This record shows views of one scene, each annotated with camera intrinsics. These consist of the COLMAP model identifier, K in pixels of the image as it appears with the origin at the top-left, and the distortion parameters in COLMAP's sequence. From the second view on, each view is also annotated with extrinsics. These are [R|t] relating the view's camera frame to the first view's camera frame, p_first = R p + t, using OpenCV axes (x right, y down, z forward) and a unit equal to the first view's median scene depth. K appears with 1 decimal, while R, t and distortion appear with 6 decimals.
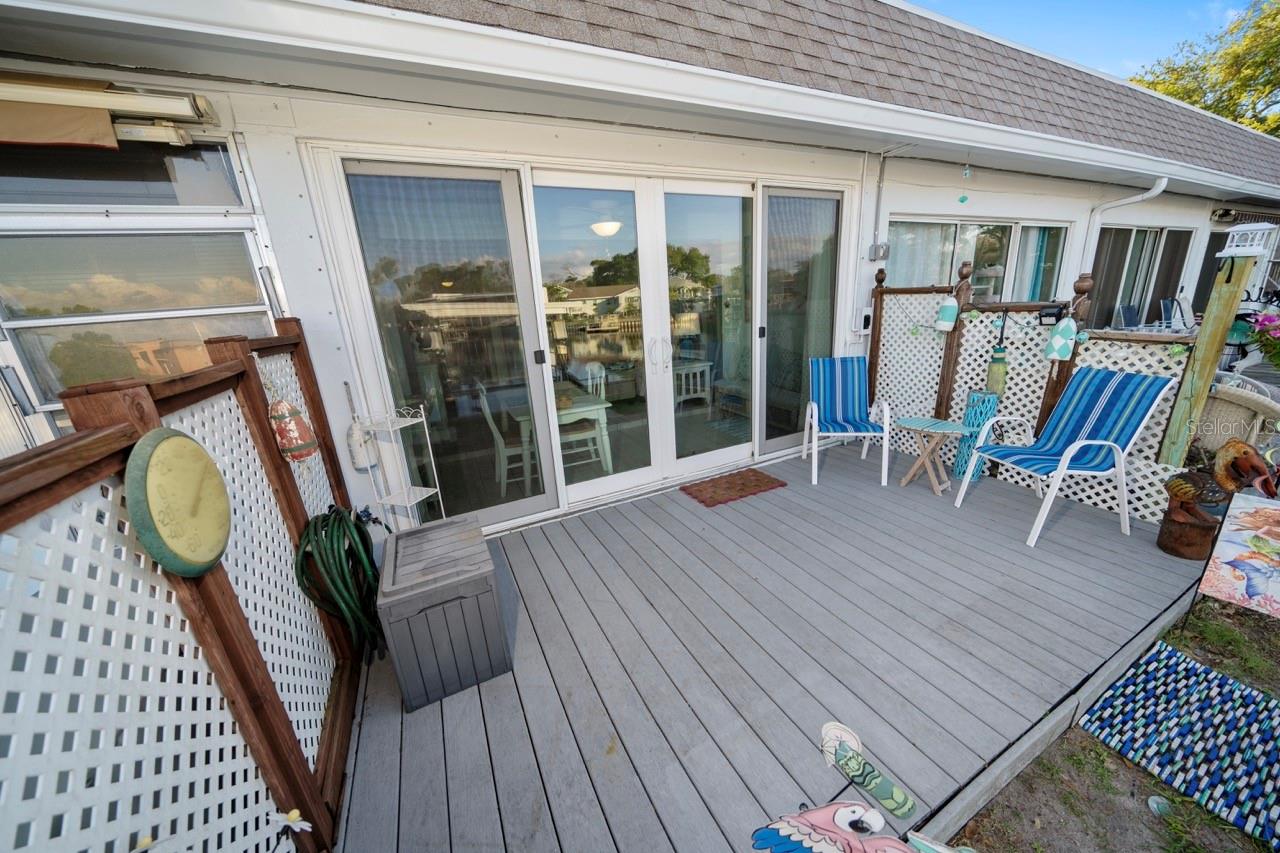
lens RADIAL K [[433.2, 0, 638.1], [0, 433.2, 426.5], [0, 0, 1]] dist [-0.004734, -0.000353]
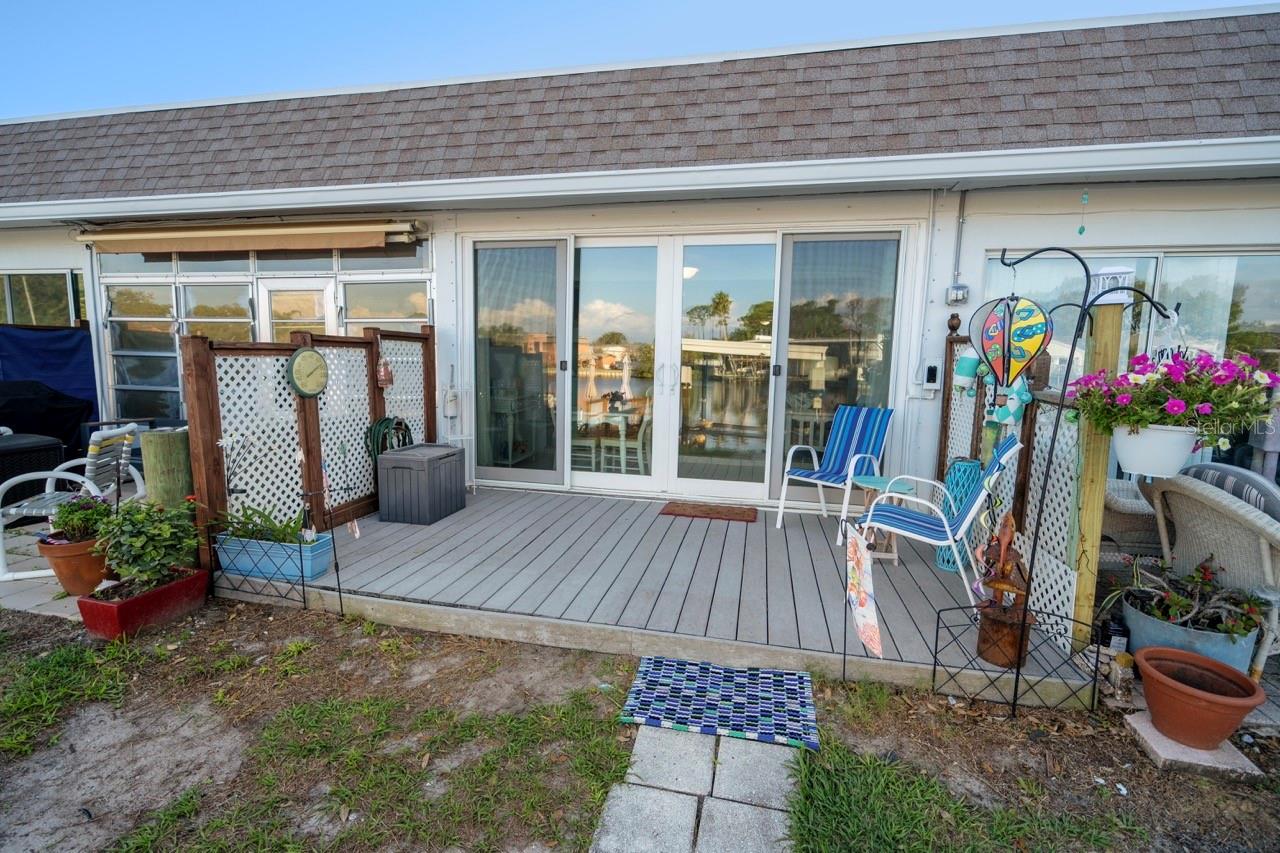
lens RADIAL K [[572.7, 0, 640.4], [0, 572.7, 426.5], [0, 0, 1]] dist [-0.002312, -0.000072]
pose [[0.781788, 0.149558, -0.605342, 0.914846], [-0.237038, 0.969210, -0.066673, 0.074291], [0.576732, 0.195613, 0.793168, -0.215812]]
